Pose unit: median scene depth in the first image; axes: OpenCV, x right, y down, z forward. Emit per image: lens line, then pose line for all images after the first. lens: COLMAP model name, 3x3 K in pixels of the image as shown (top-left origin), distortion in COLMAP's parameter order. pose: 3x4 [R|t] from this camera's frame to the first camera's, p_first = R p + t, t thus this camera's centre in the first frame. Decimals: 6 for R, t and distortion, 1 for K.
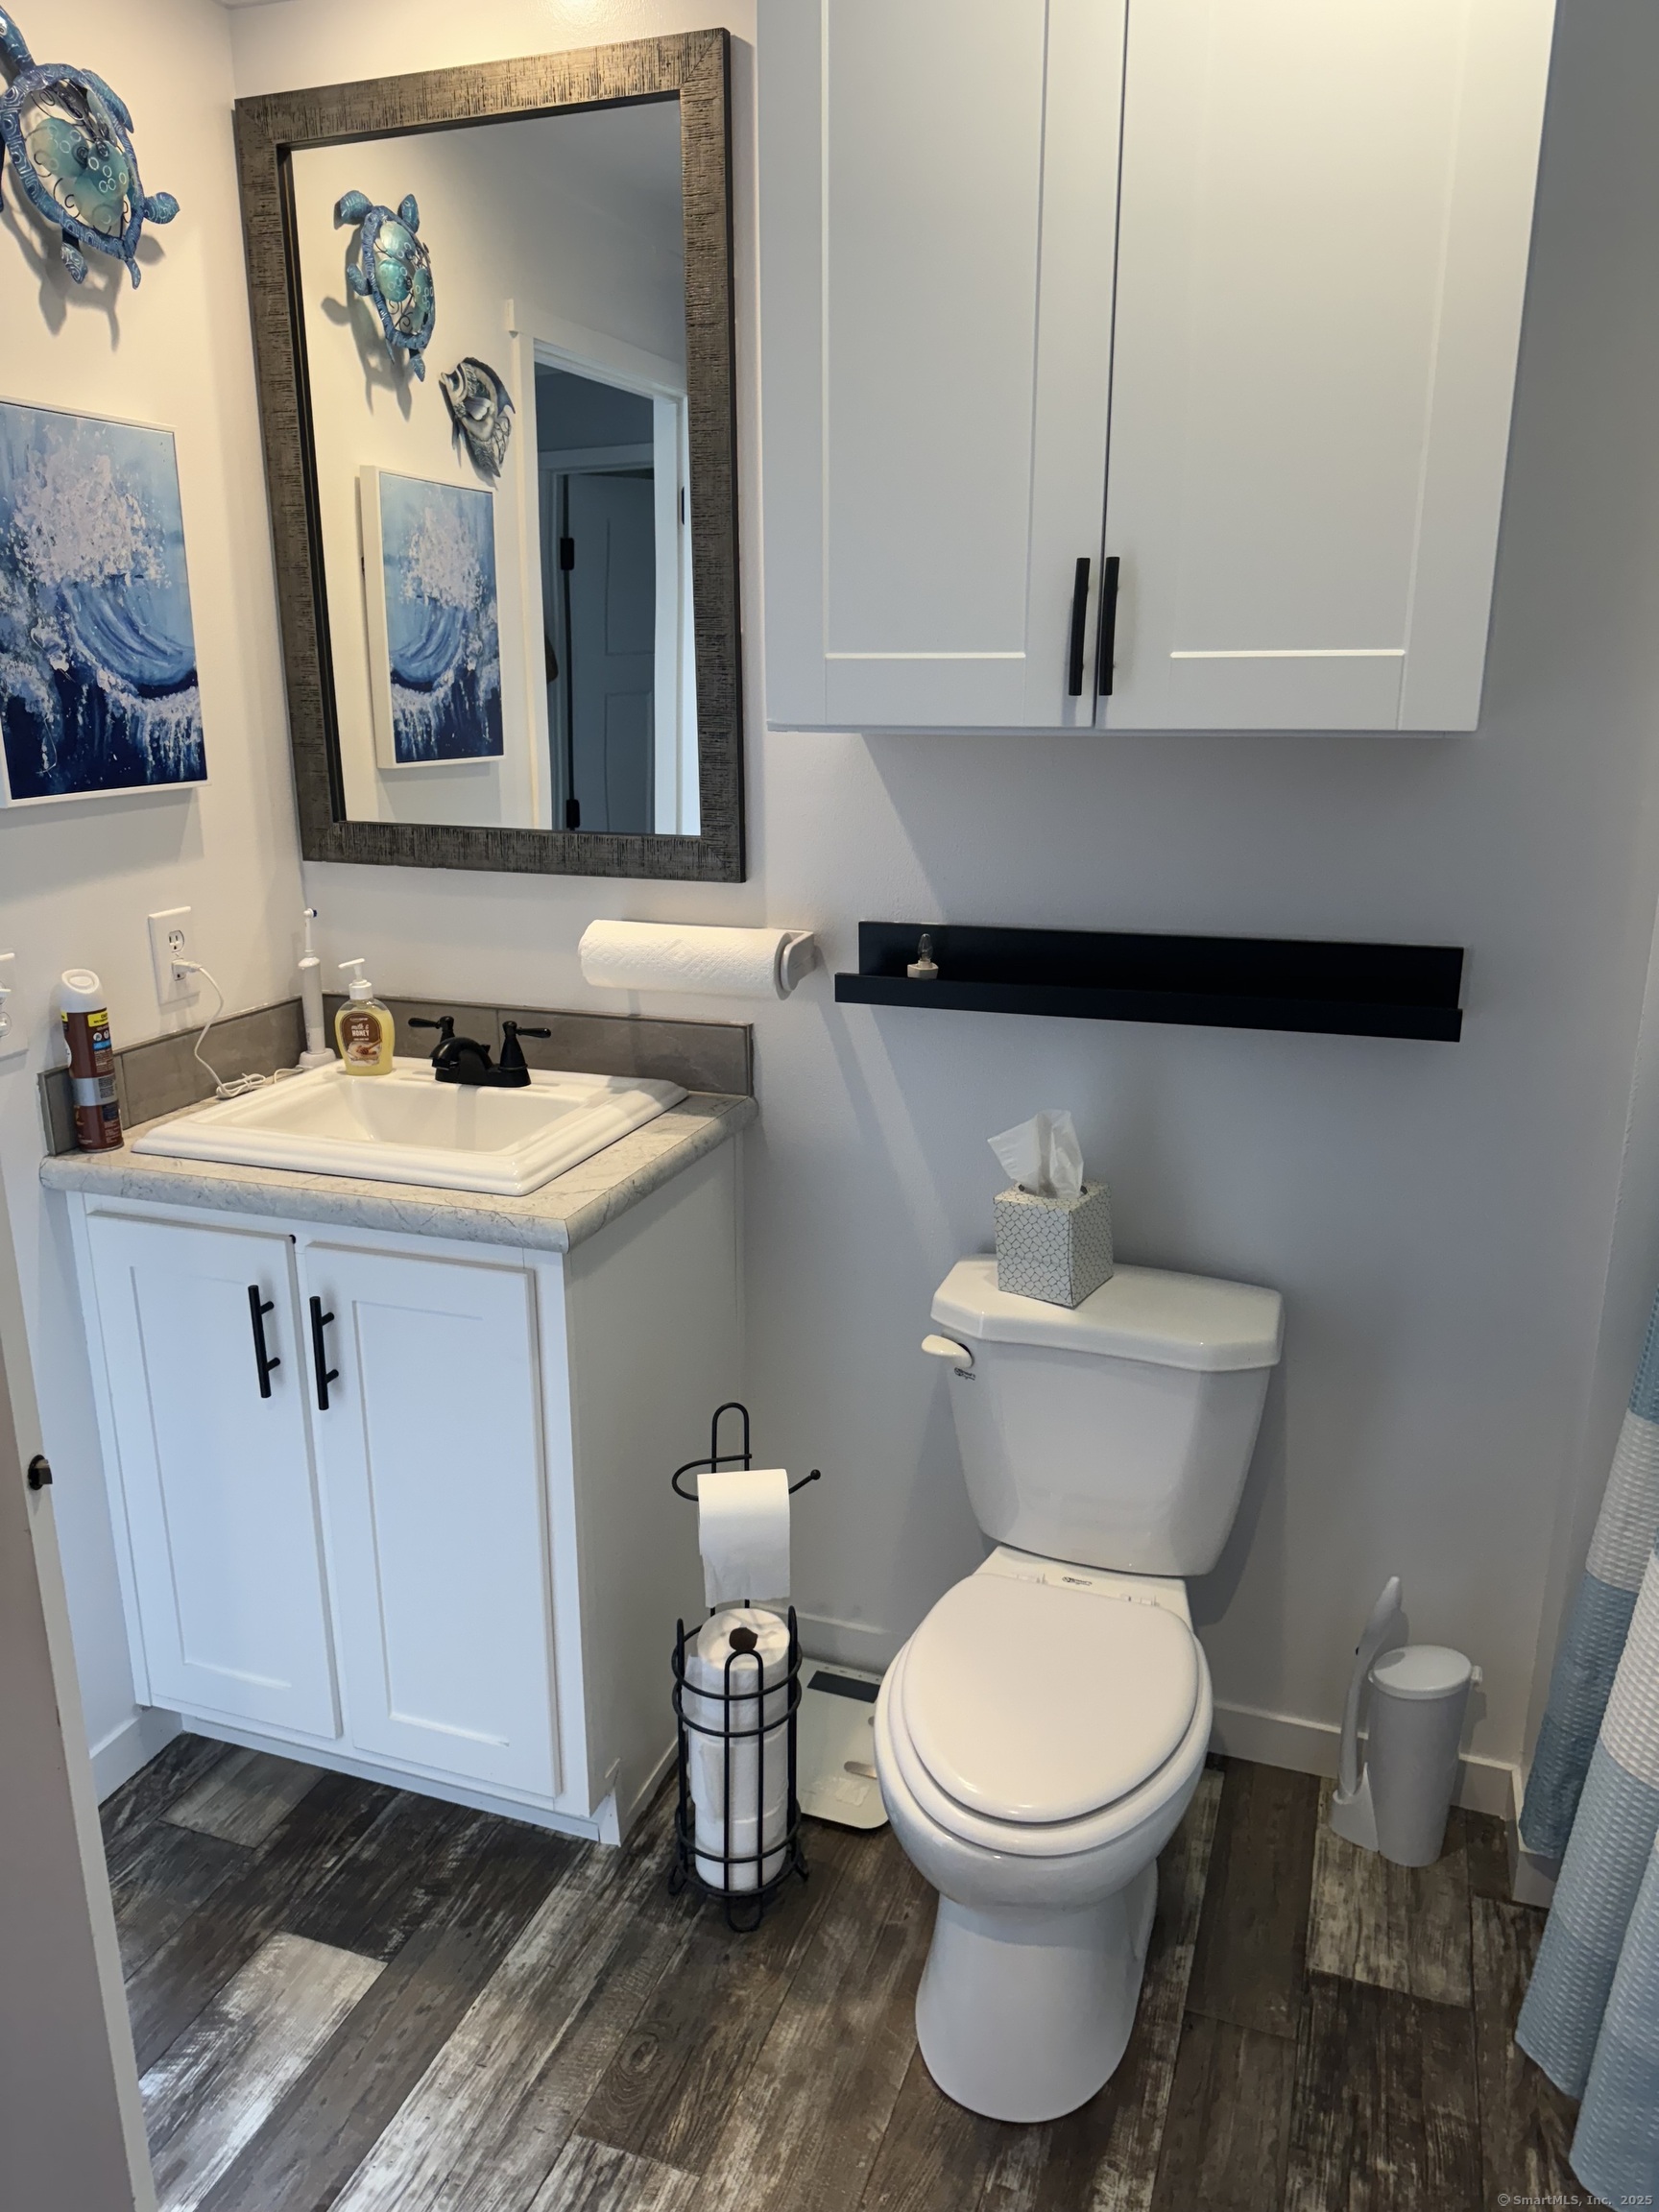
lens RADIAL K [[1604.5, 0, 821.2], [0, 1604.5, 1073.0], [0, 0, 1]] dist [0.063973, -0.046881]
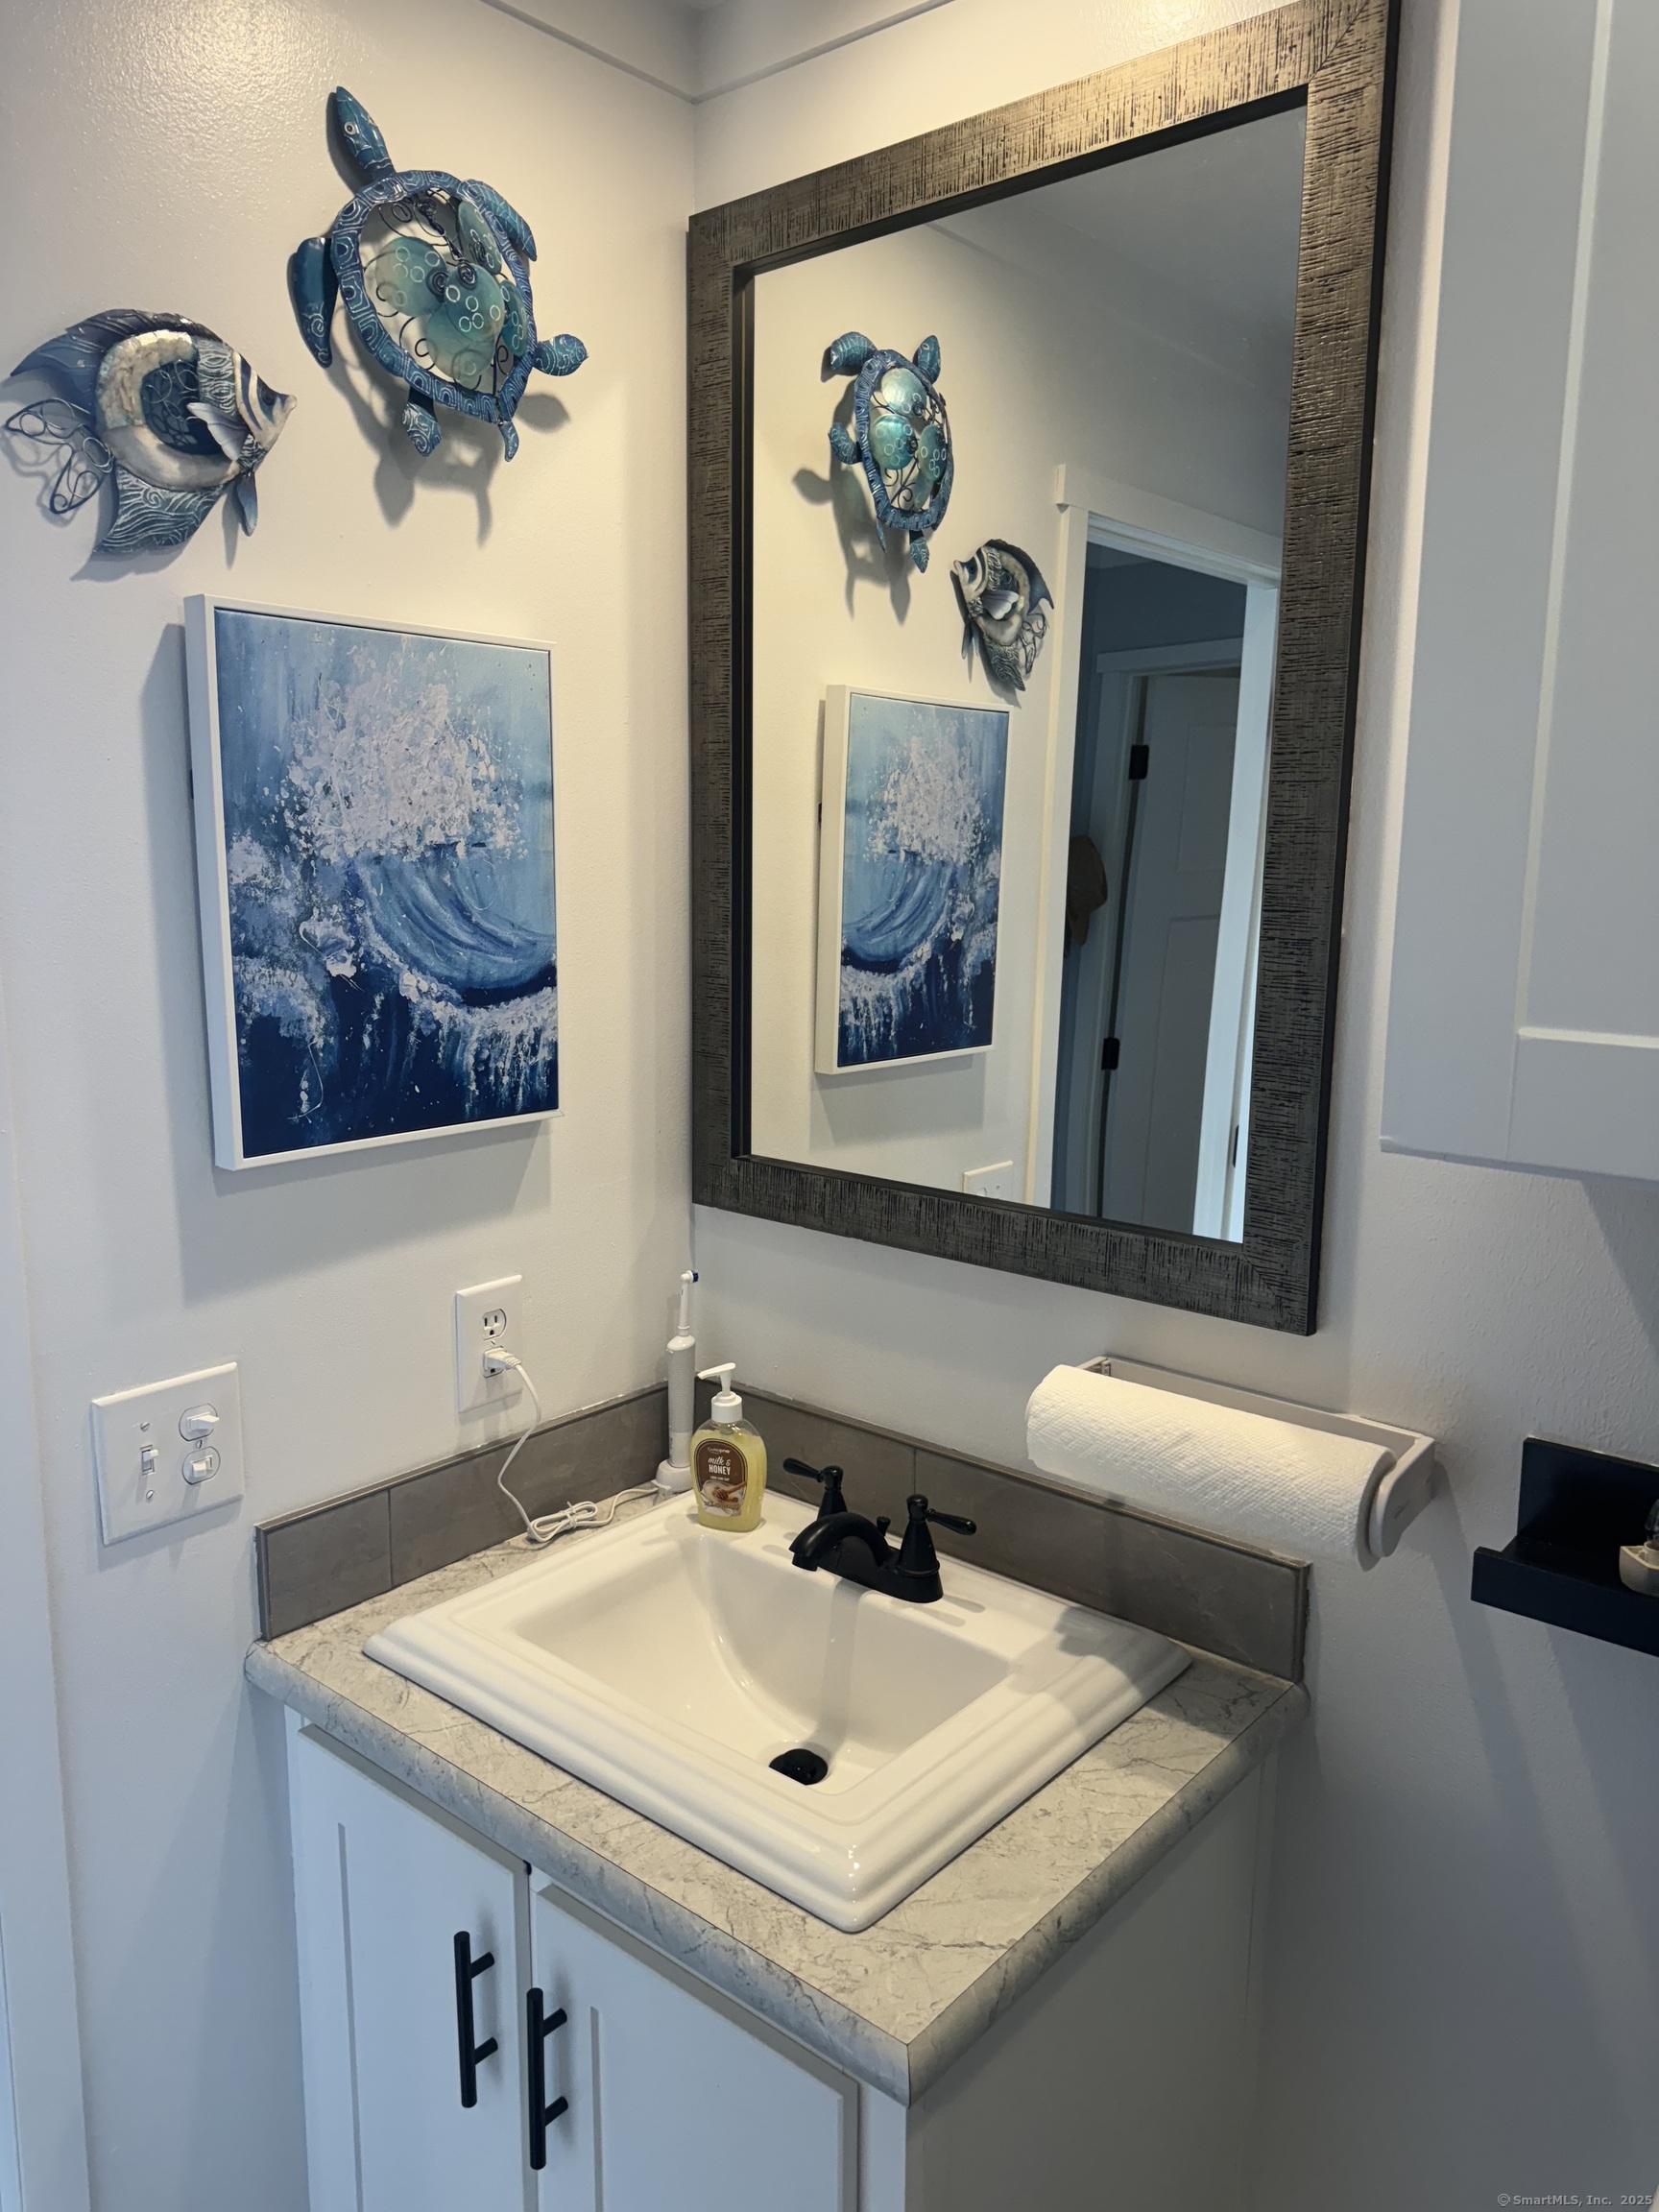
lens RADIAL K [[1582.4, 0, 799.4], [0, 1582.4, 1117.5], [0, 0, 1]] dist [0.113905, -0.204799]
pose [[0.933088, 0.072539, -0.352257, -0.022130], [-0.102152, 0.992564, -0.066194, -0.140542], [0.344836, 0.097749, 0.933560, 0.367178]]
